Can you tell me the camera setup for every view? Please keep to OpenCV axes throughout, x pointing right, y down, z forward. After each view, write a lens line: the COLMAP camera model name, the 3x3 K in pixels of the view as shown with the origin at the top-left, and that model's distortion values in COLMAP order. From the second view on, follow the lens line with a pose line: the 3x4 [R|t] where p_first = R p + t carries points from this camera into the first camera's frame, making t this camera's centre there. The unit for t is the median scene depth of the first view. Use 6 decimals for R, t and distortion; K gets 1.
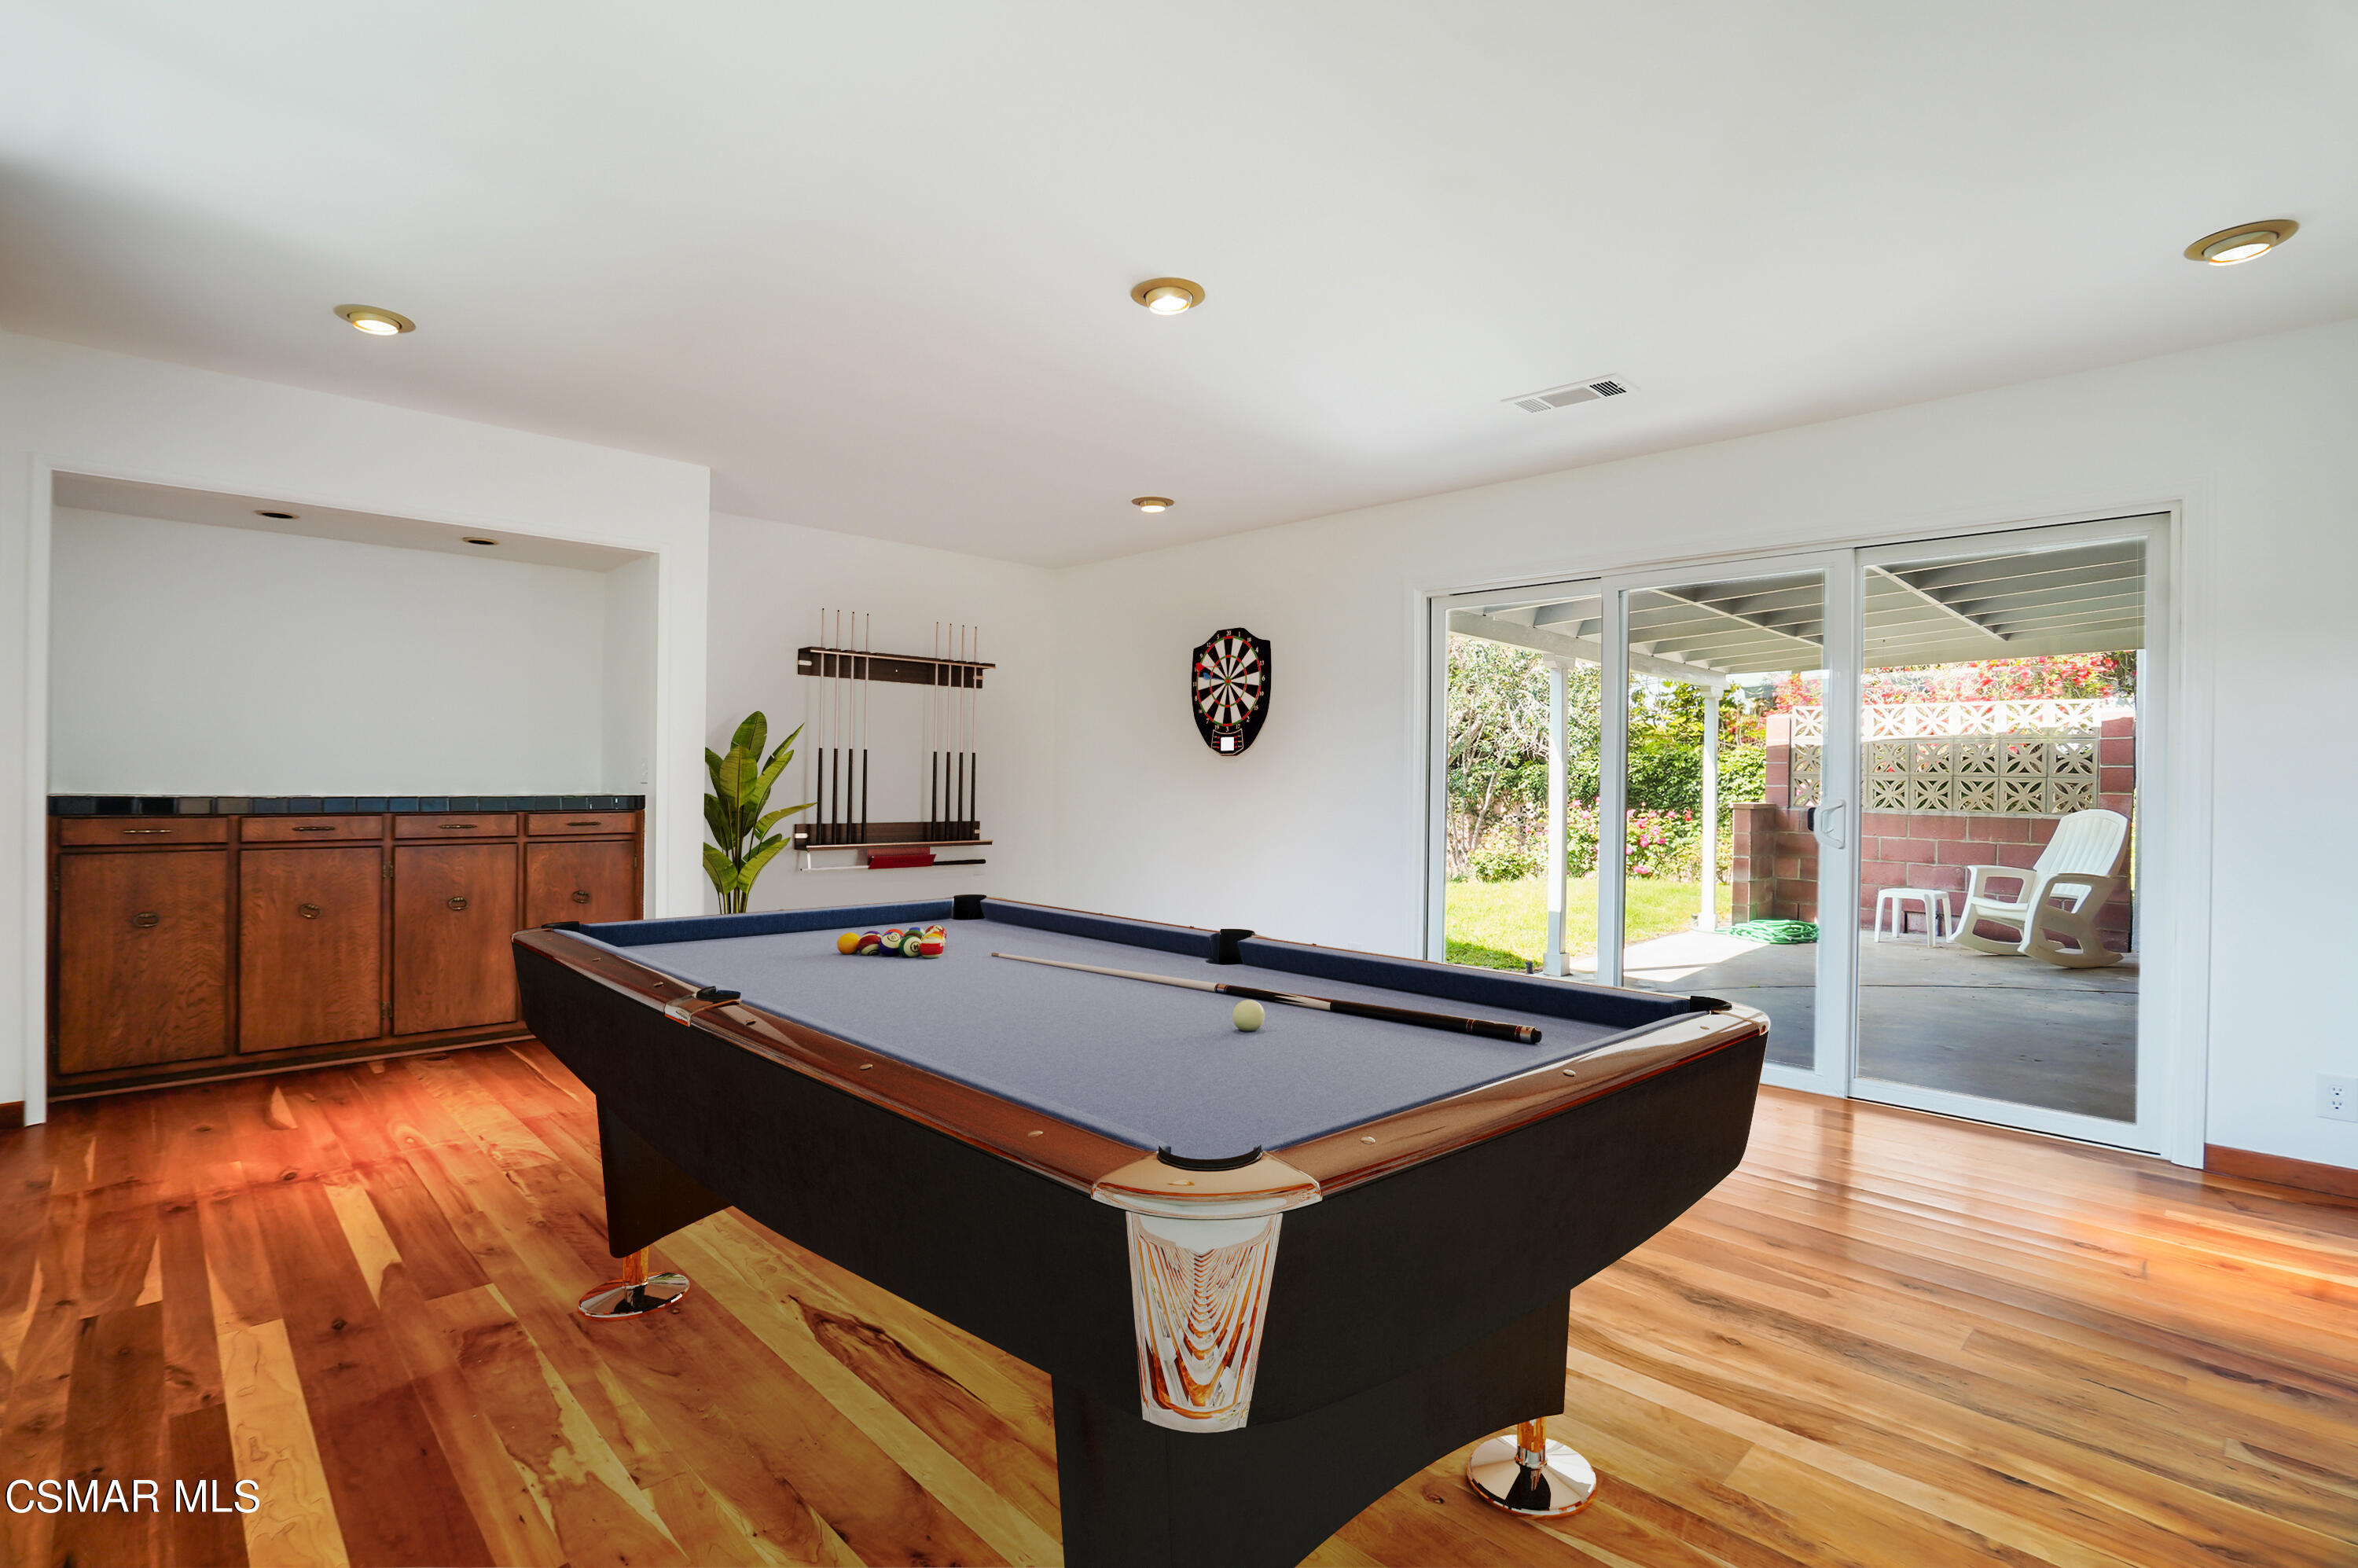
lens RADIAL K [[1106.9, 0, 1167.8], [0, 1106.9, 785.0], [0, 0, 1]] dist [-0.017678, 0.002094]
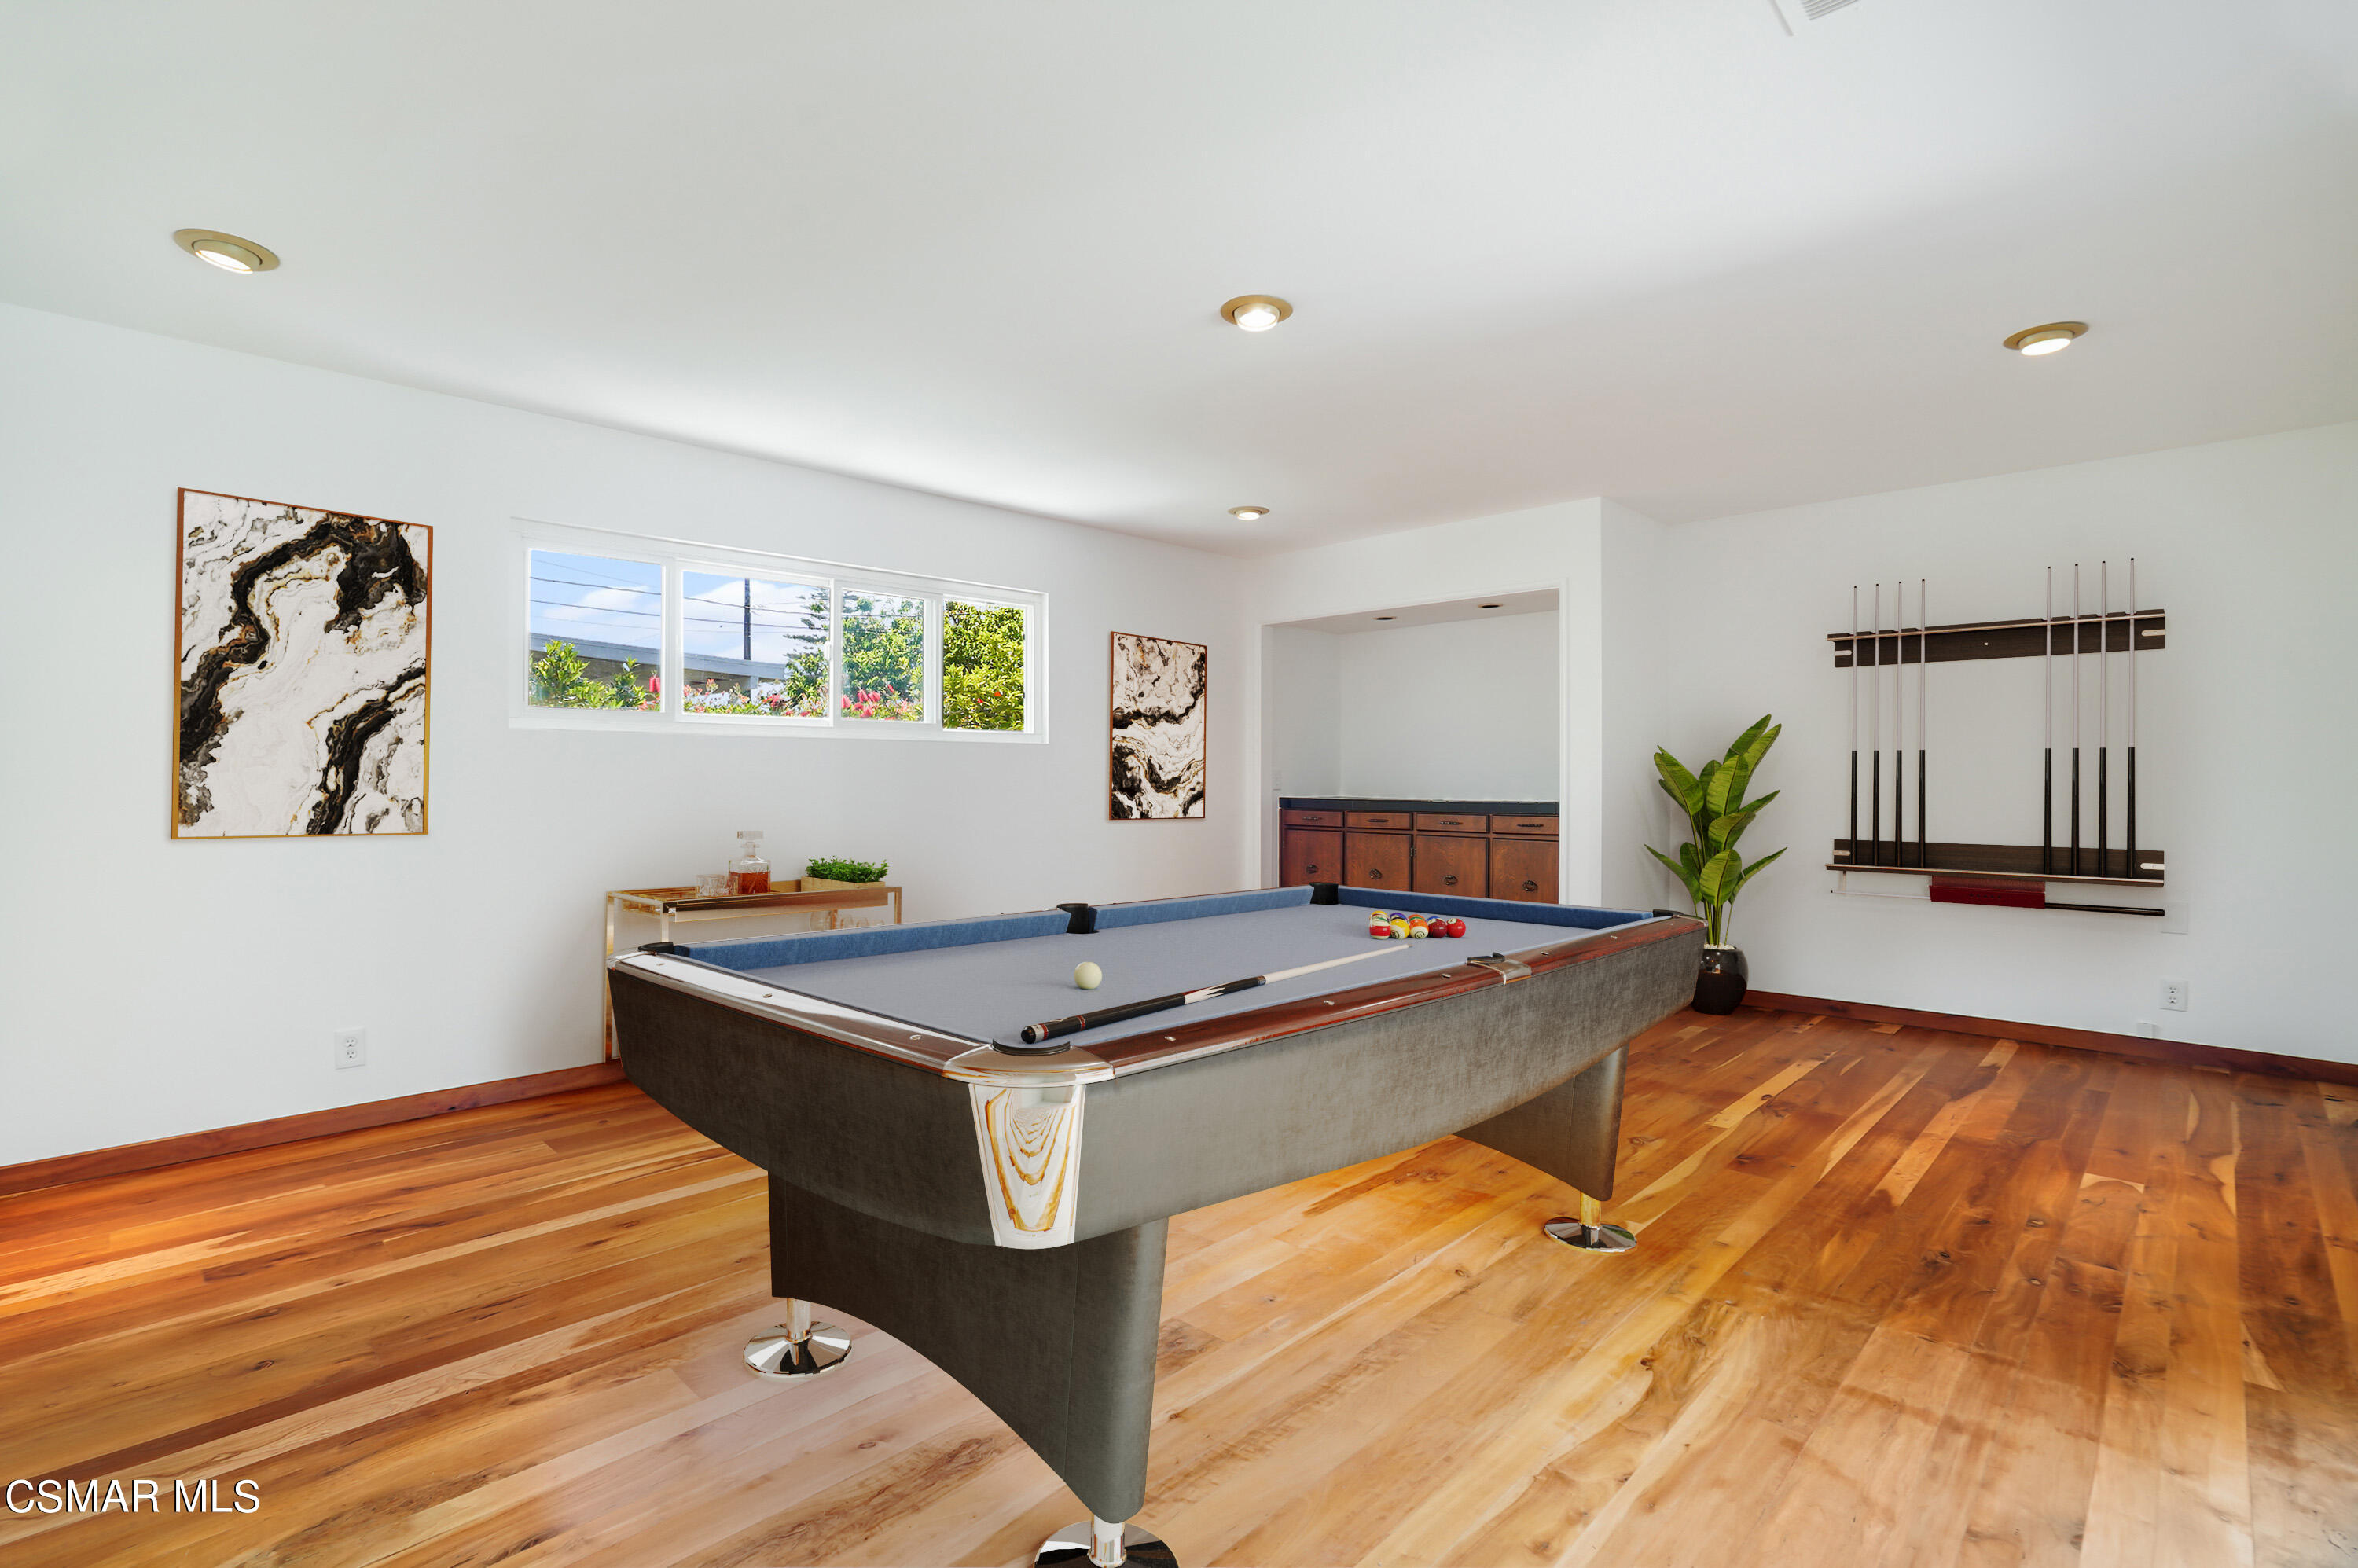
lens RADIAL K [[1106.9, 0, 1182.5], [0, 1106.9, 776.2], [0, 0, 1]] dist [-0.017678, 0.002094]
pose [[0.045014, -0.007878, -0.998955, 0.602507], [-0.001900, 0.999966, -0.007972, -0.007189], [0.998985, 0.002257, 0.044997, 0.522237]]
